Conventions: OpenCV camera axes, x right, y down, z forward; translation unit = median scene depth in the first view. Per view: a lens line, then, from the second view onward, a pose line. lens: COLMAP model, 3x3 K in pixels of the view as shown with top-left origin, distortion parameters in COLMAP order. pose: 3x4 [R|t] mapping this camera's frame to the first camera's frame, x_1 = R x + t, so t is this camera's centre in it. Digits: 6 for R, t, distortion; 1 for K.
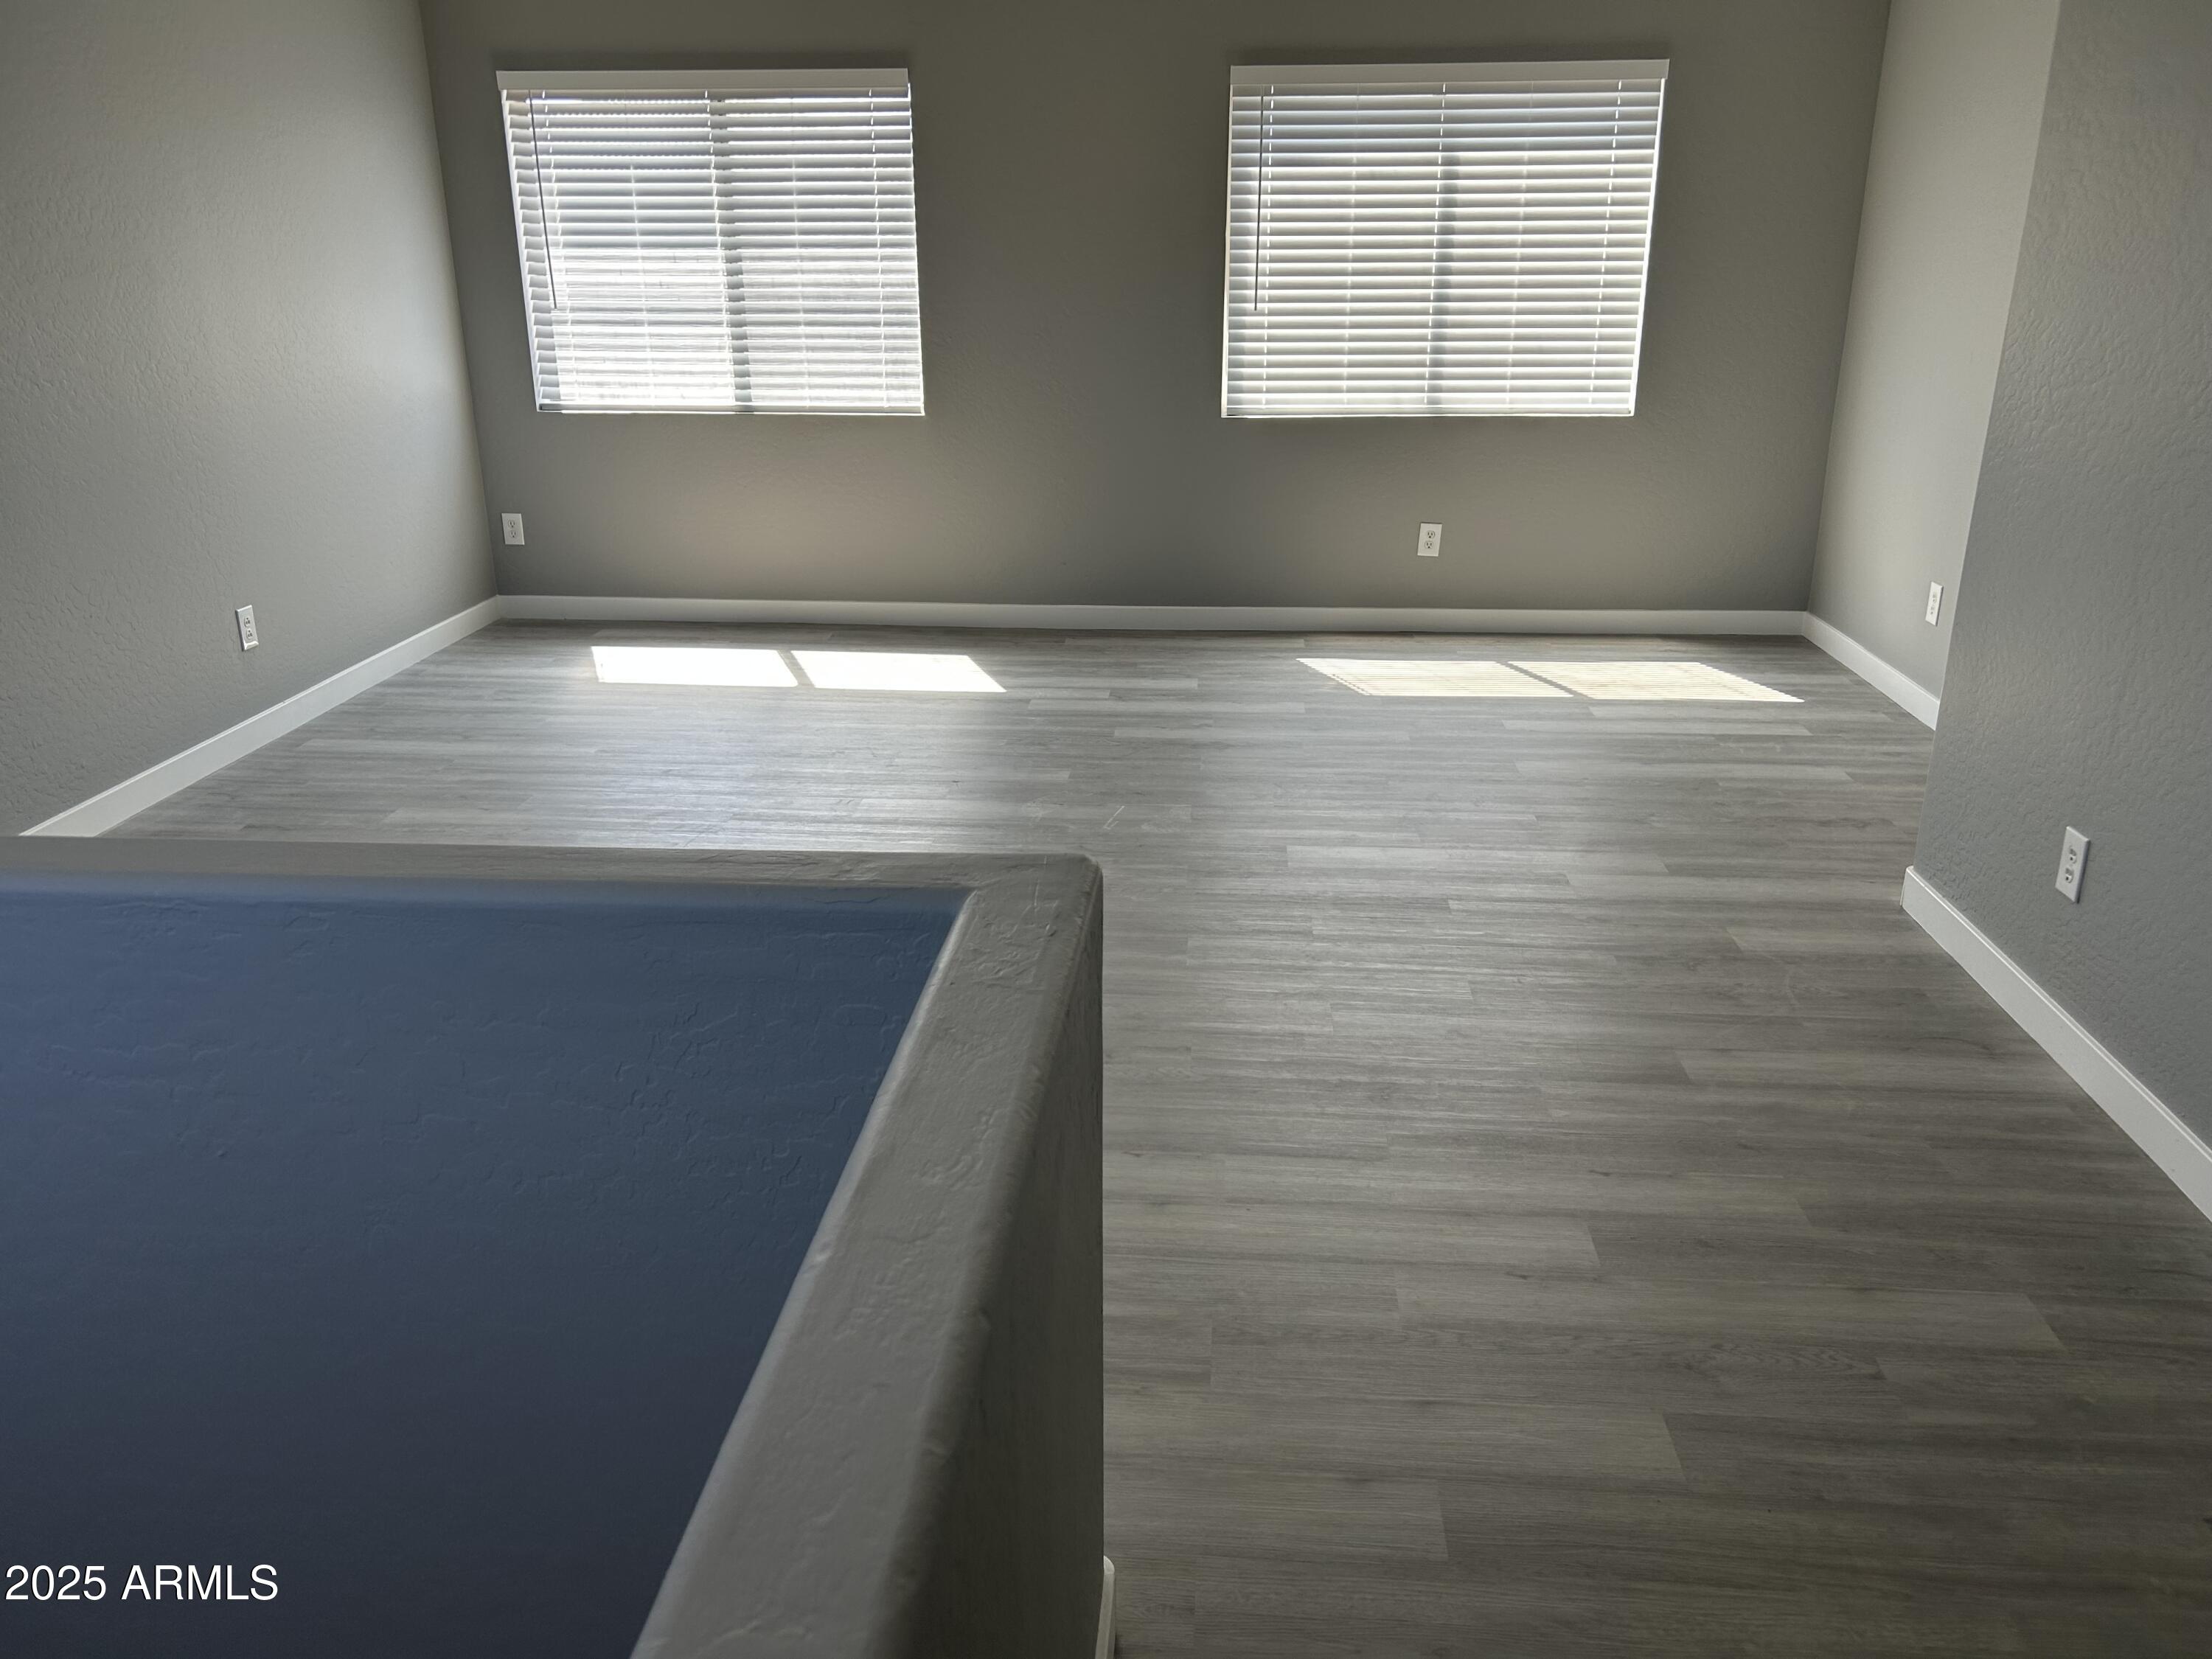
lens RADIAL K [[1665.0, 0, 1111.5], [0, 1665.0, 812.4], [0, 0, 1]] dist [0.021580, -0.033365]
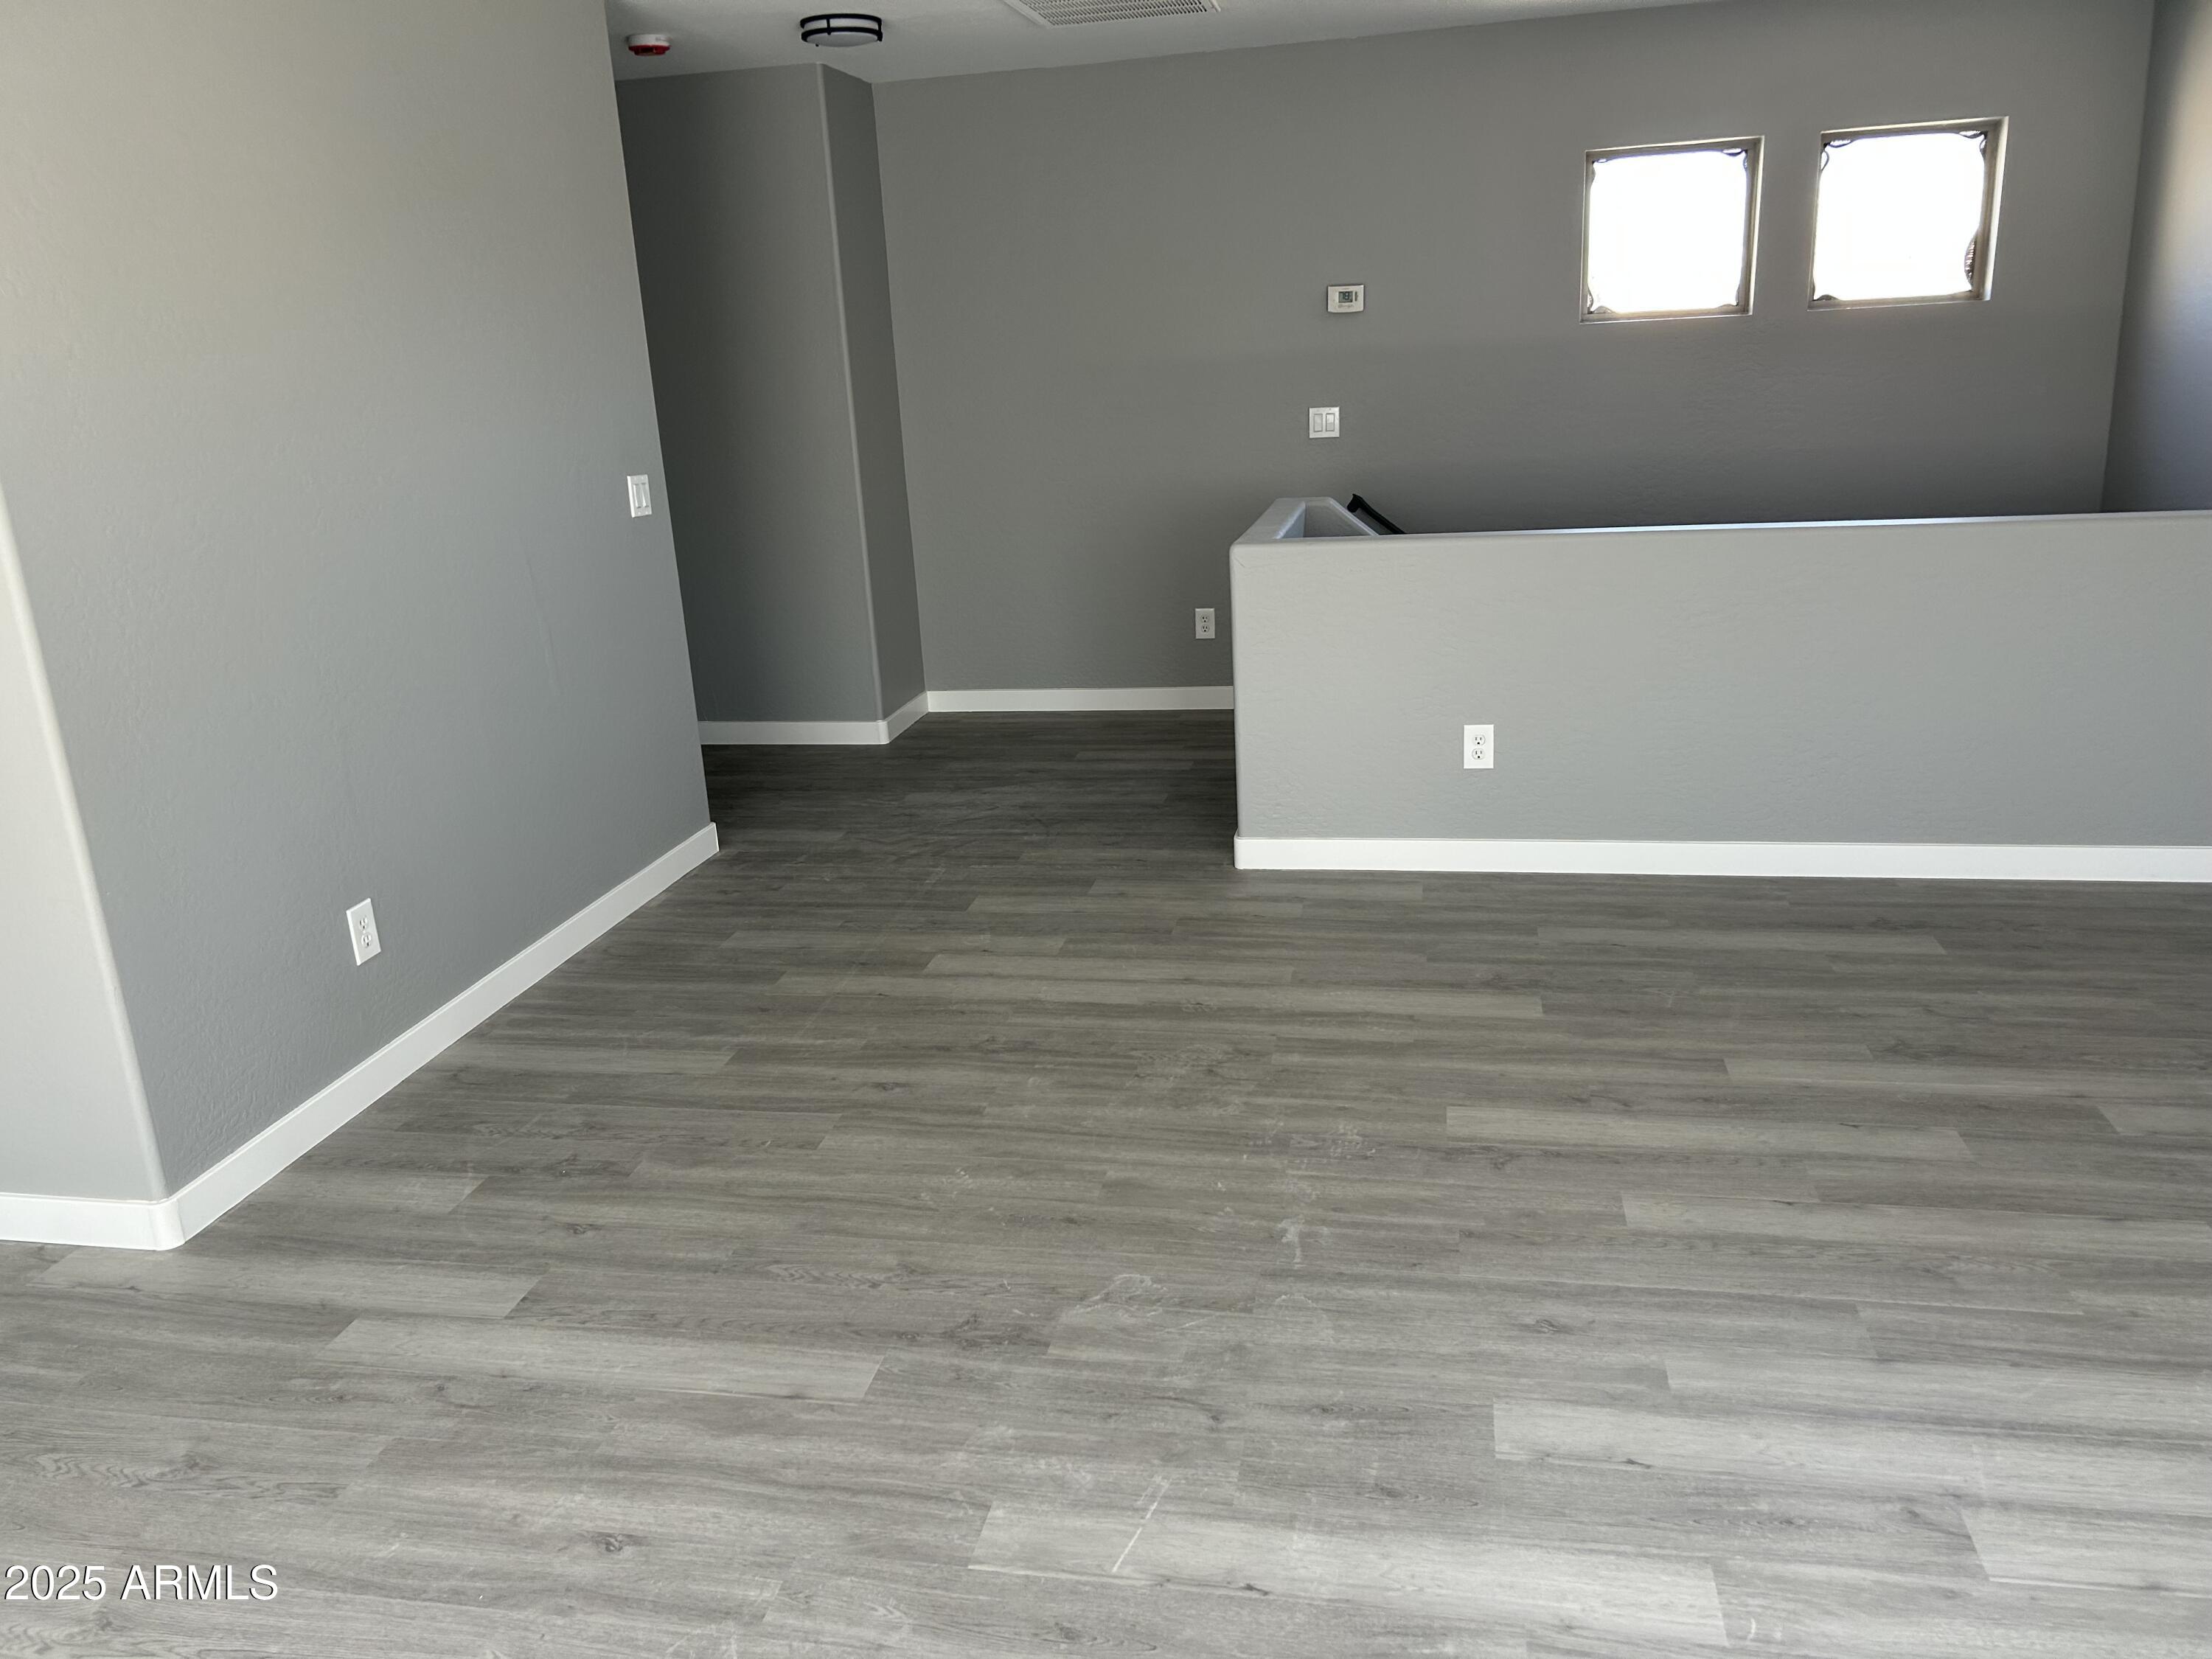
lens RADIAL K [[1665.0, 0, 1111.5], [0, 1665.0, 812.4], [0, 0, 1]] dist [0.021580, -0.033365]
pose [[-0.990856, 0.039240, 0.129092, -0.082238], [0.106593, 0.814243, 0.570655, -0.661009], [-0.082720, 0.579197, -0.810980, 1.934944]]
